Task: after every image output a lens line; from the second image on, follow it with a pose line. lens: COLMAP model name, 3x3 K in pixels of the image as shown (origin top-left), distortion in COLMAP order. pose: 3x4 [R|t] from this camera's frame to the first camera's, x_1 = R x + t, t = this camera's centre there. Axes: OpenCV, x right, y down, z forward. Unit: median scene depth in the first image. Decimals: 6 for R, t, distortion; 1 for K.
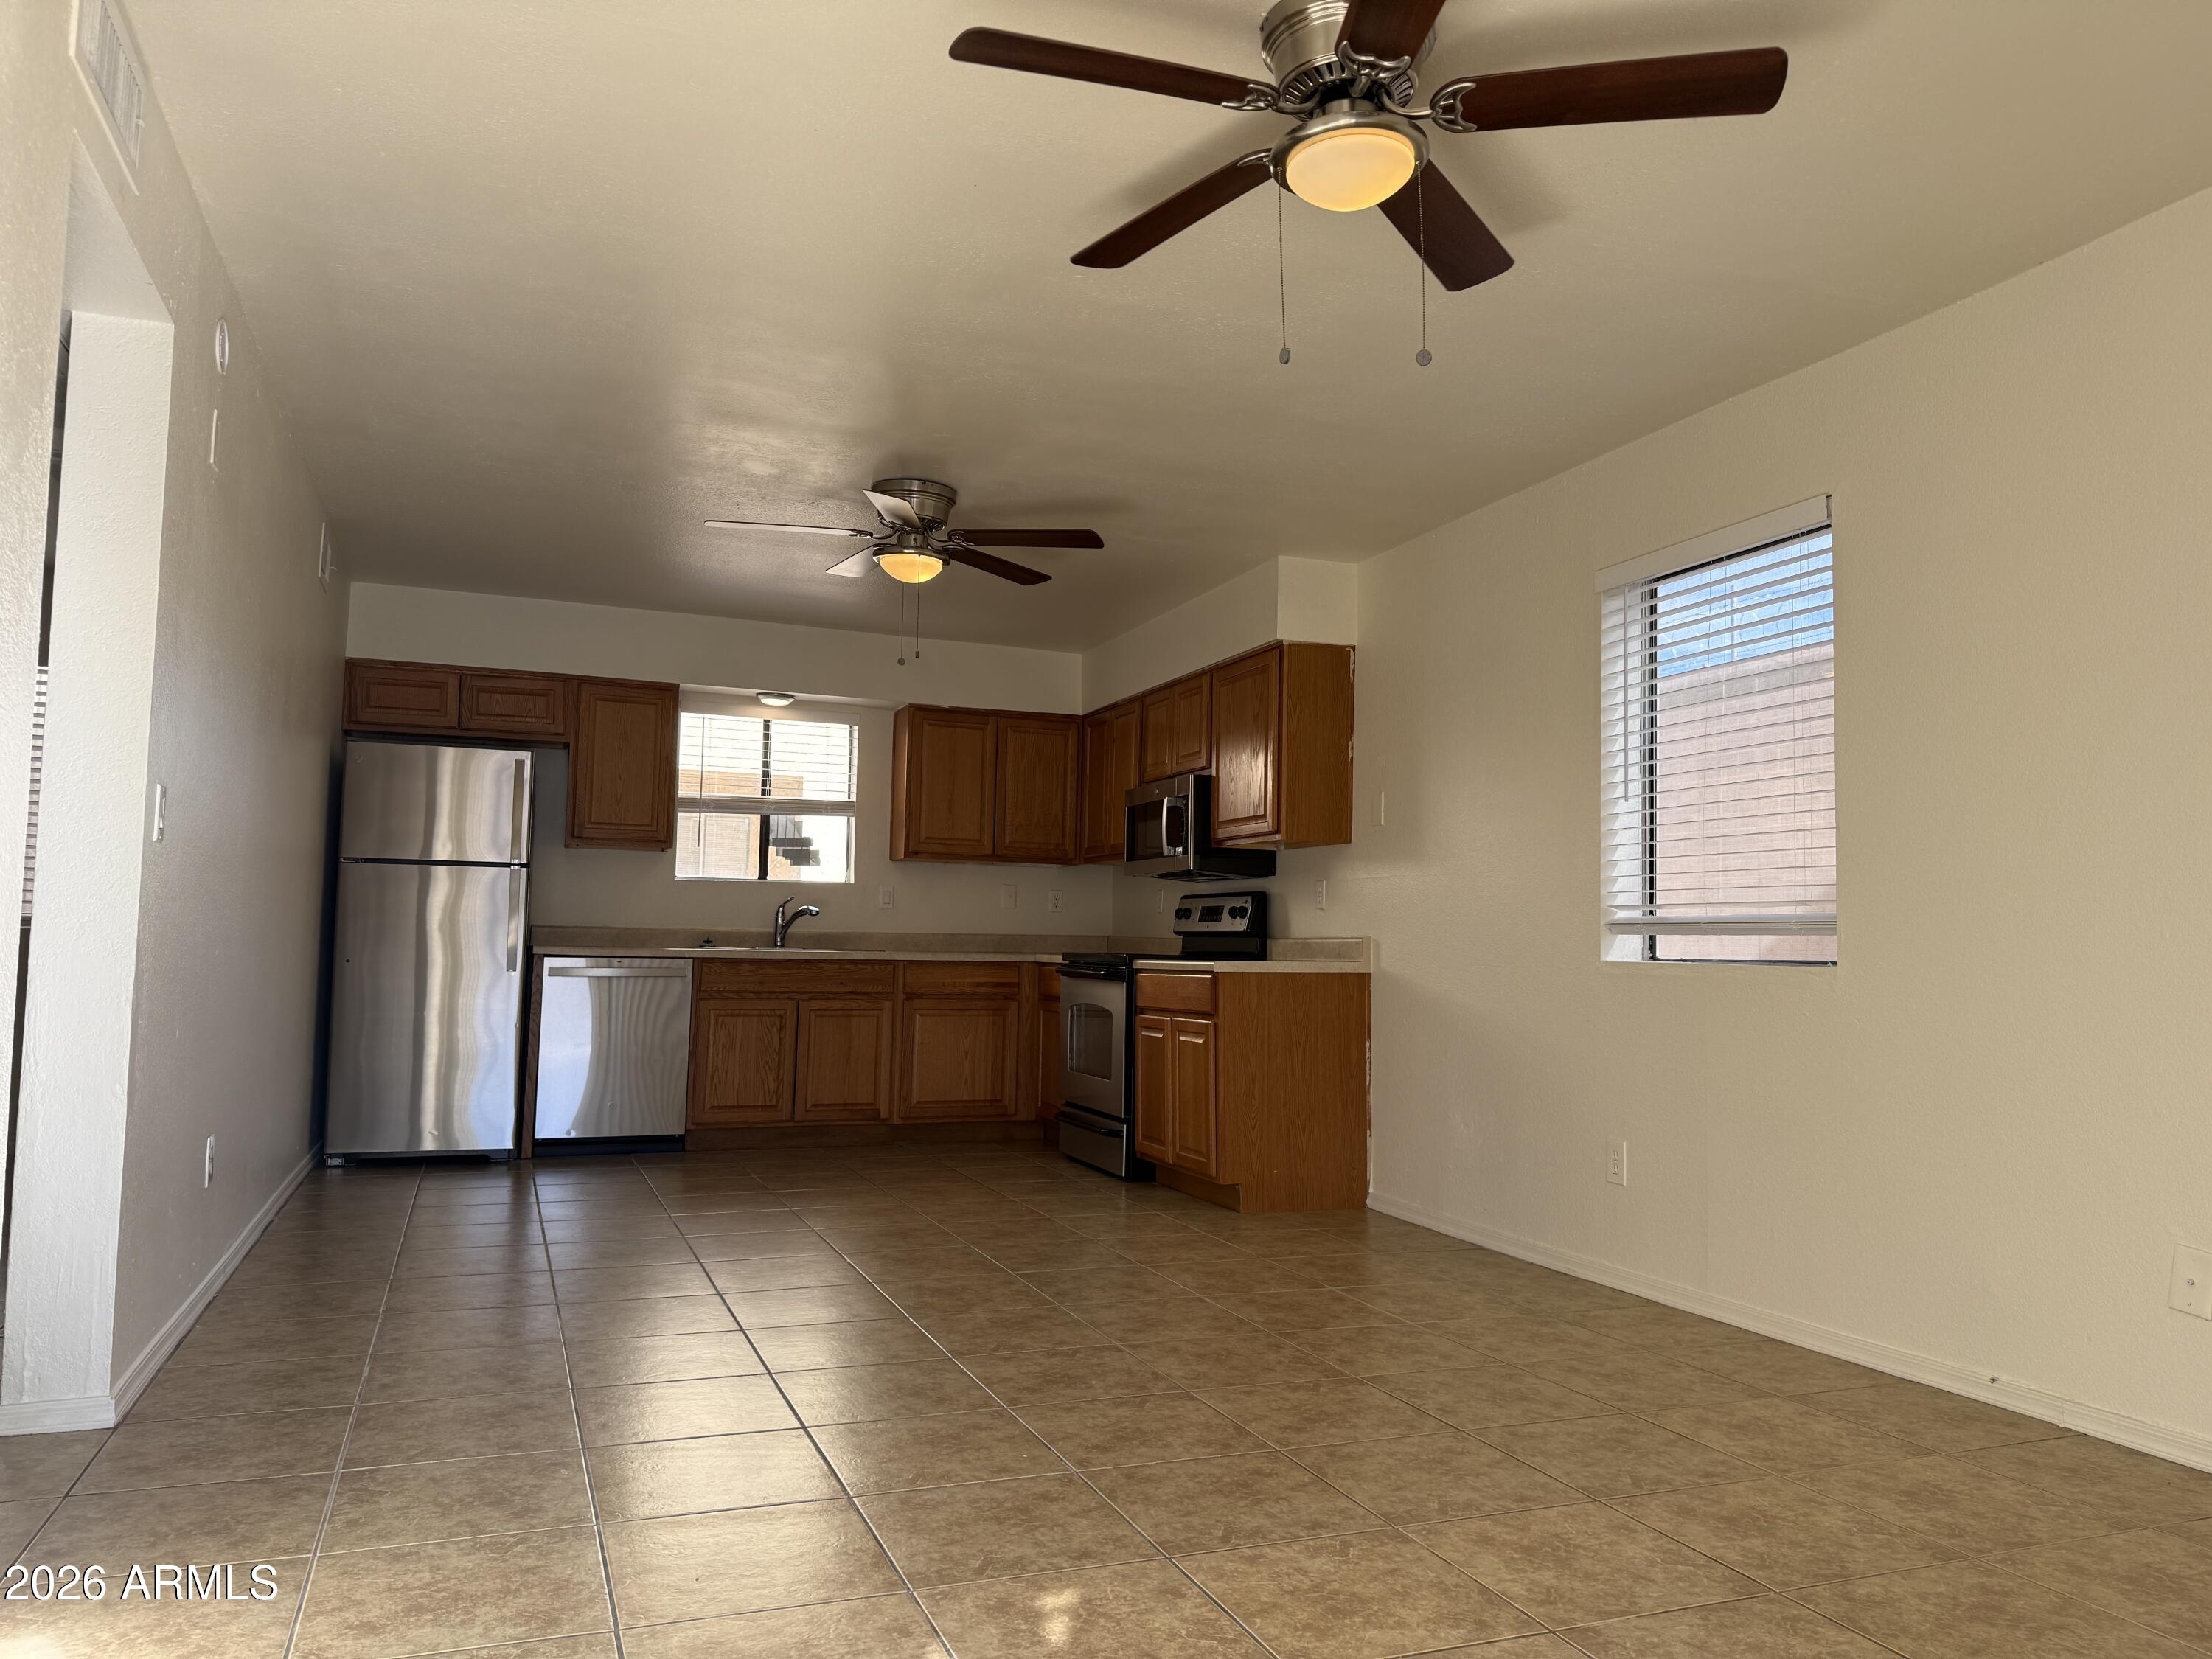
lens RADIAL K [[1573.5, 0, 1112.2], [0, 1573.5, 818.4], [0, 0, 1]] dist [0.057704, -0.006369]
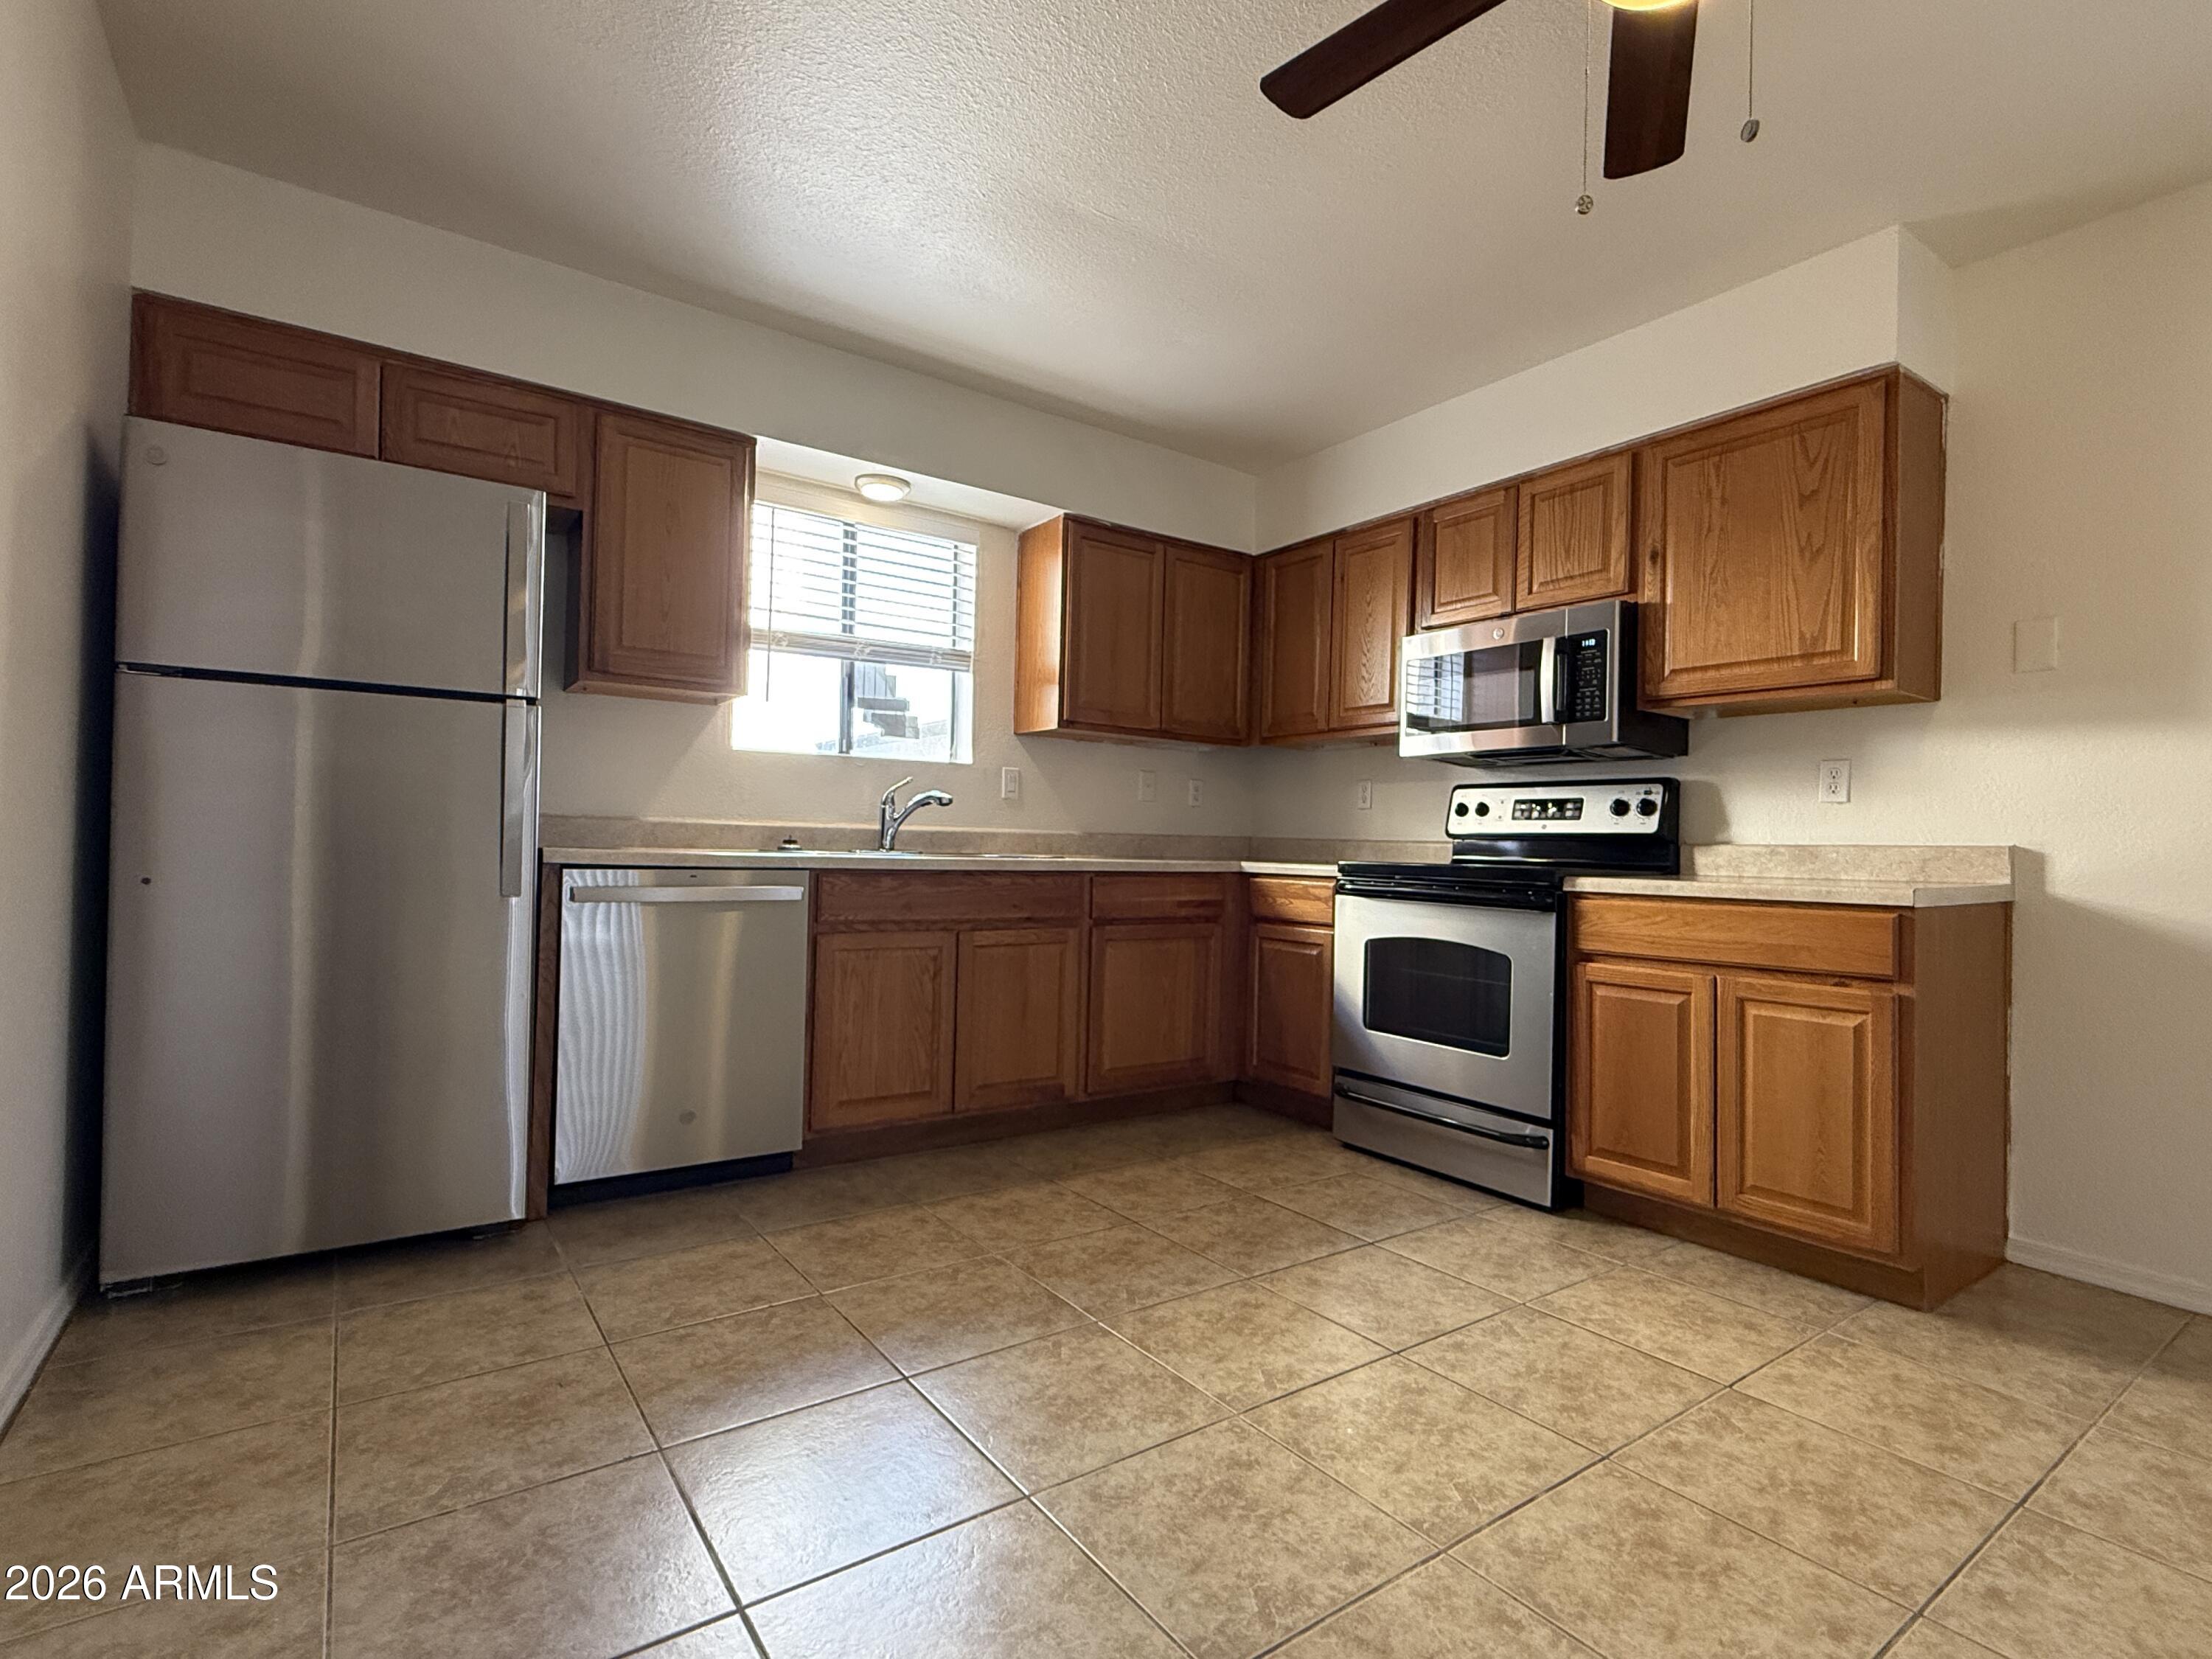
lens RADIAL K [[1085.3, 0, 1097.7], [0, 1085.3, 838.9], [0, 0, 1]] dist [-0.002822, 0.000677]
pose [[0.972089, 0.005936, 0.234536, -0.233524], [-0.025284, 0.996509, 0.079571, 0.036082], [-0.233245, -0.083280, 0.968845, 0.514042]]
